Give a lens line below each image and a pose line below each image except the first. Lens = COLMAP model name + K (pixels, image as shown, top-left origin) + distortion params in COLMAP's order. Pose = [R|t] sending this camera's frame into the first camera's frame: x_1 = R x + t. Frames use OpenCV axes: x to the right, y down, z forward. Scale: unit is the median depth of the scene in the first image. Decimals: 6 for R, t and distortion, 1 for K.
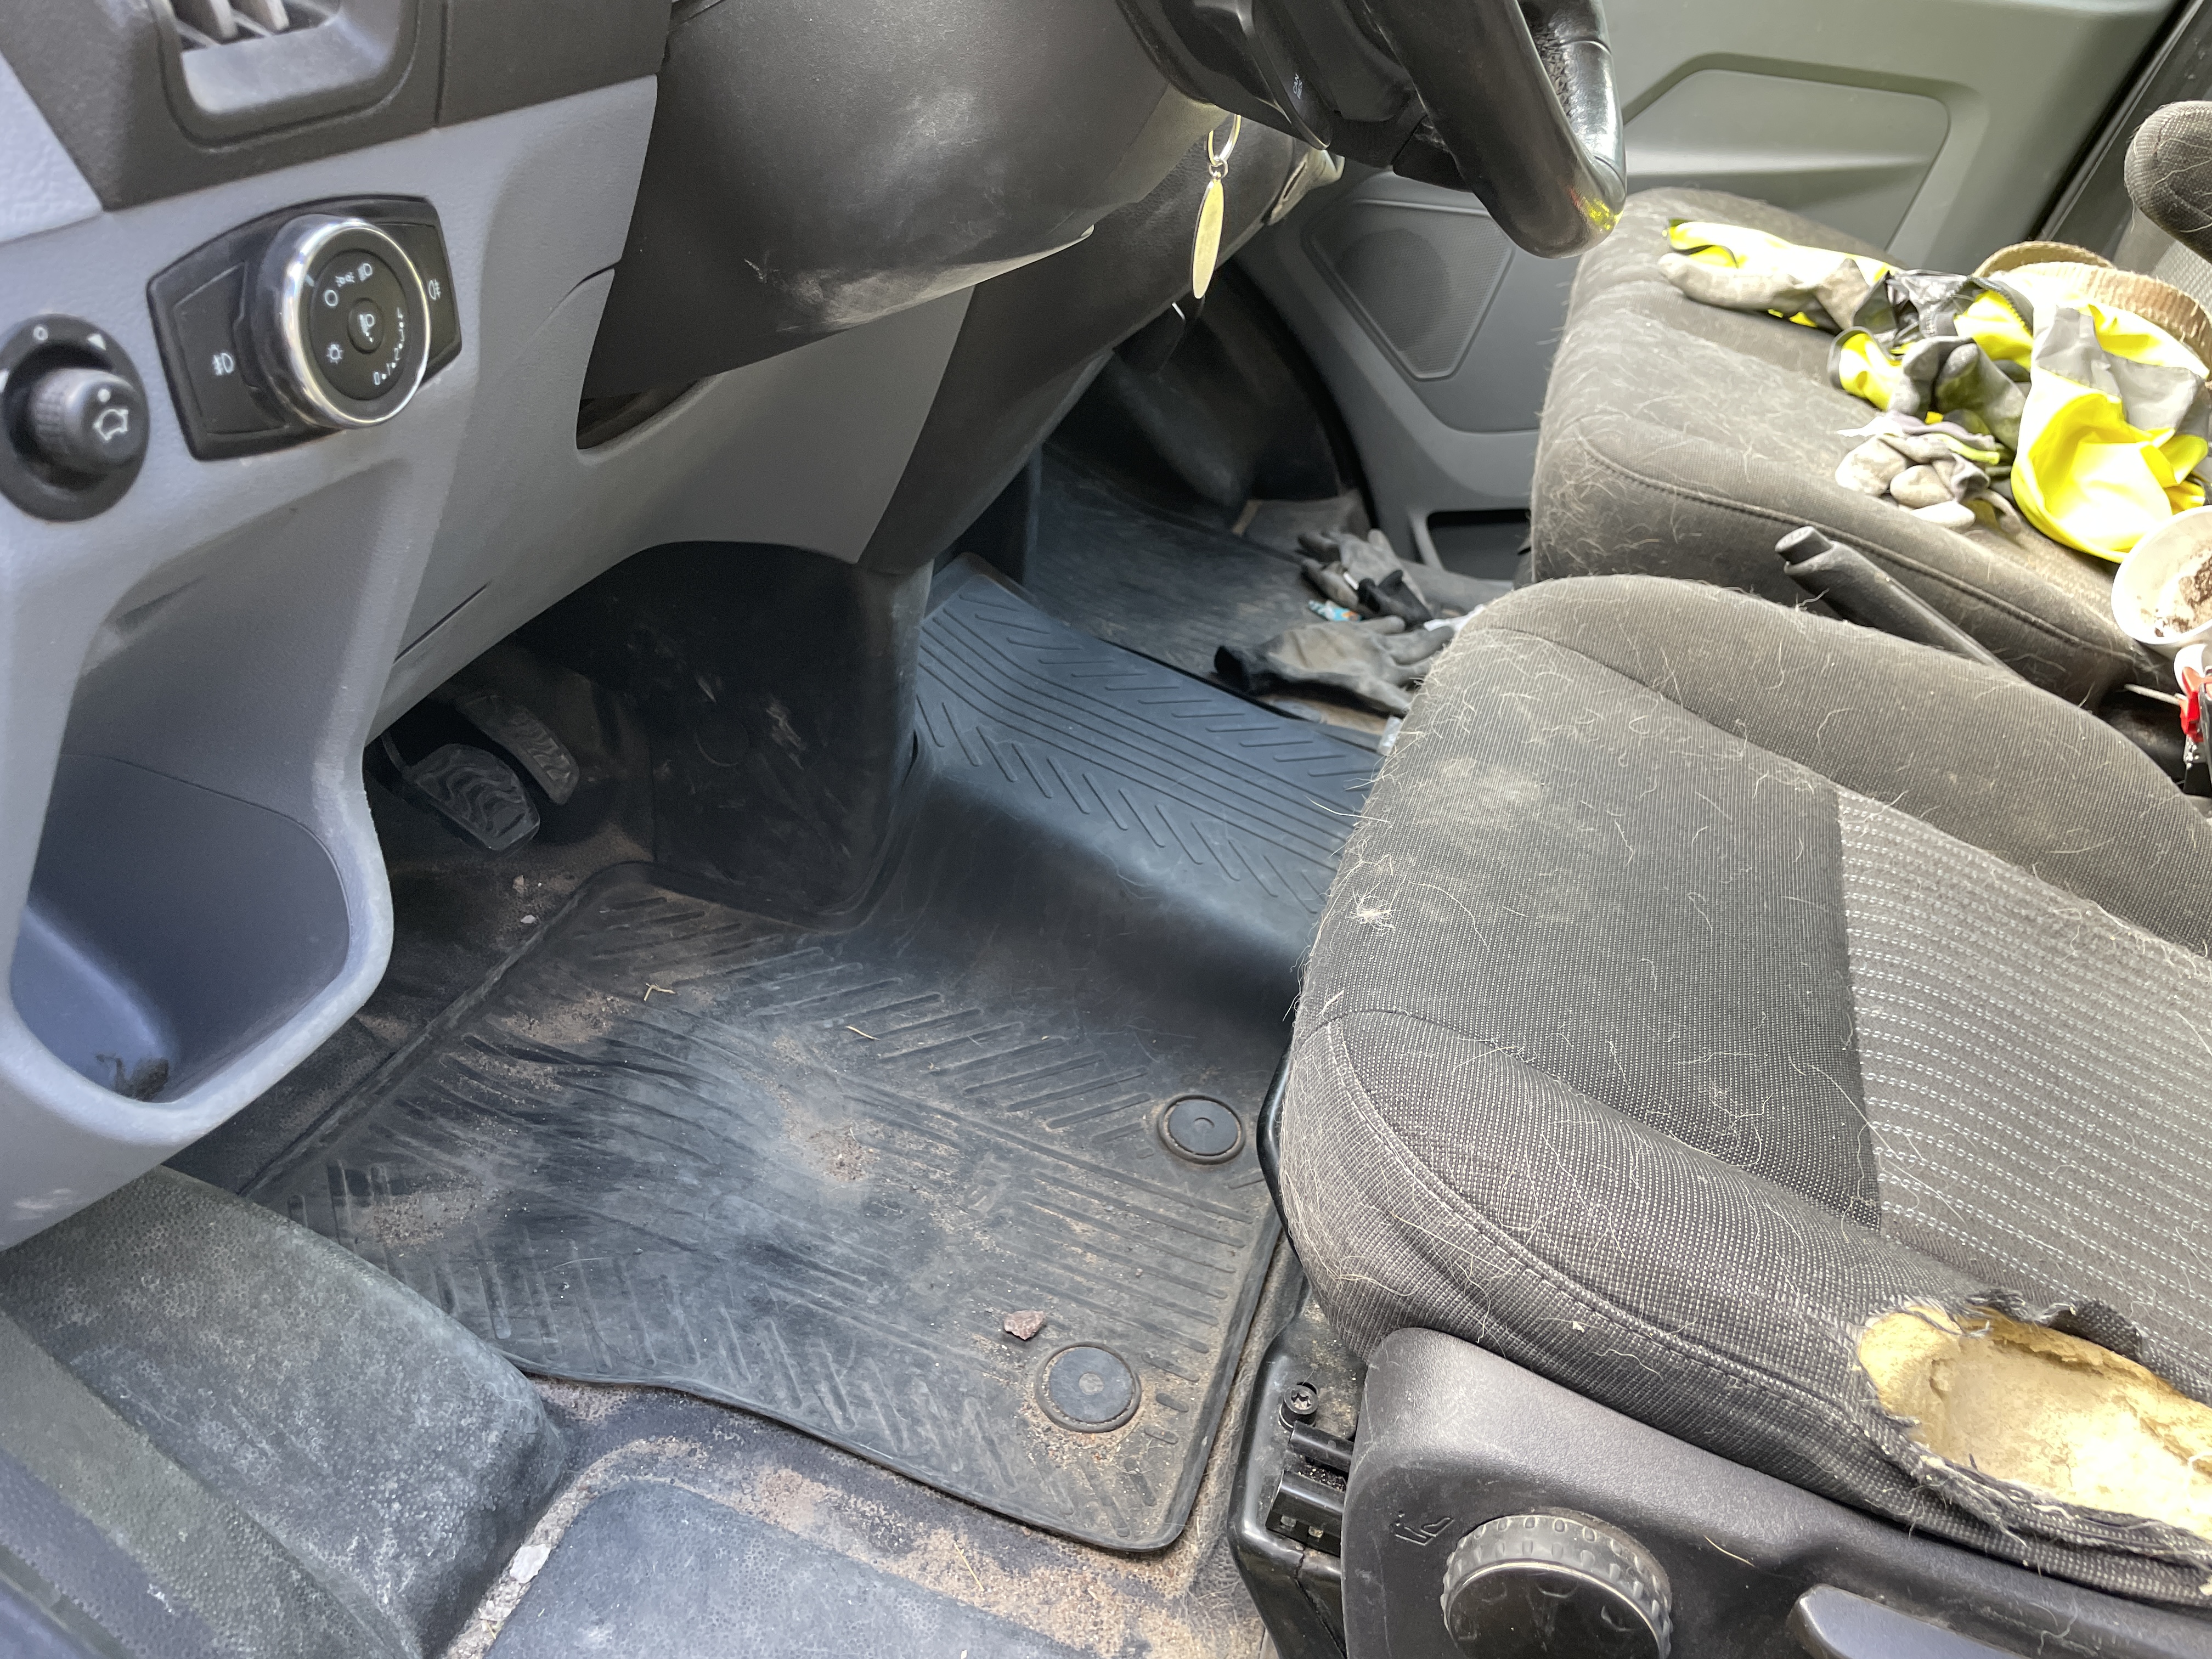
lens RADIAL K [[1683.5, 0, 1103.4], [0, 1683.5, 834.9], [0, 0, 1]] dist [0.086725, -0.116236]
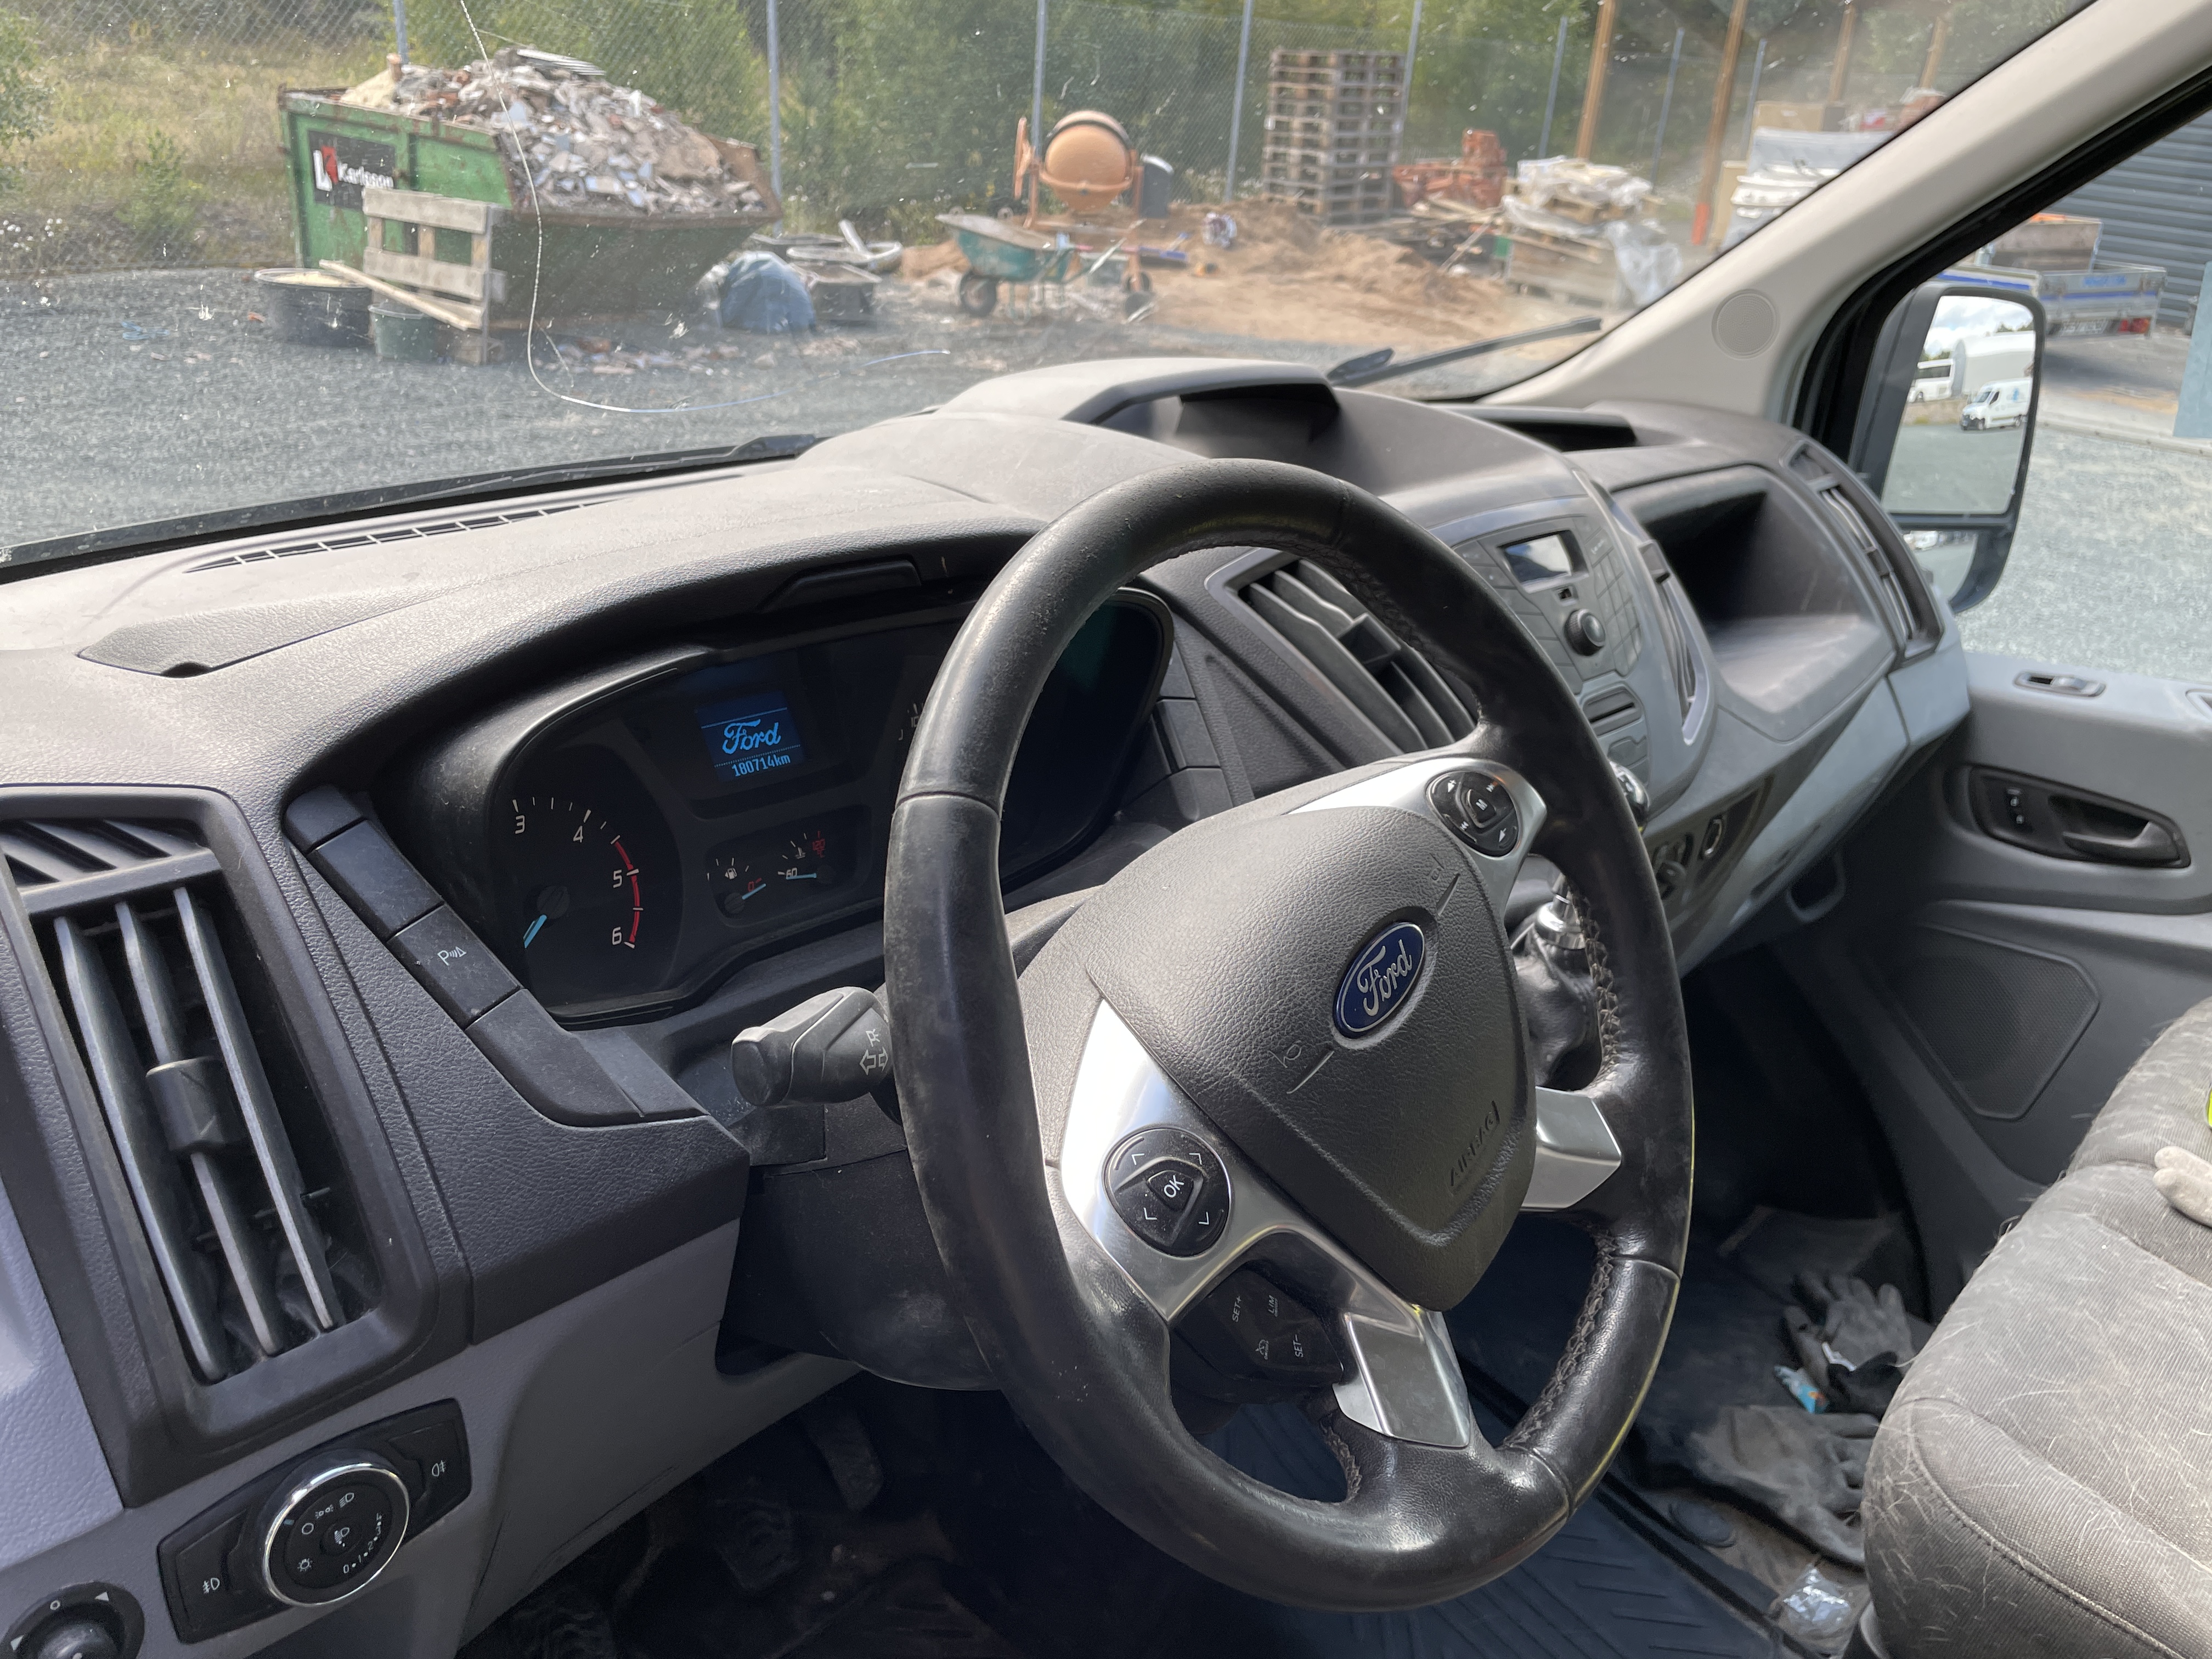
lens RADIAL K [[1683.5, 0, 1084.0], [0, 1683.5, 837.8], [0, 0, 1]] dist [0.086725, -0.116236]
pose [[0.896120, 0.118634, -0.427663, 0.195745], [-0.208334, 0.963289, -0.169324, -0.236593], [0.391875, 0.240832, 0.887938, -0.029230]]
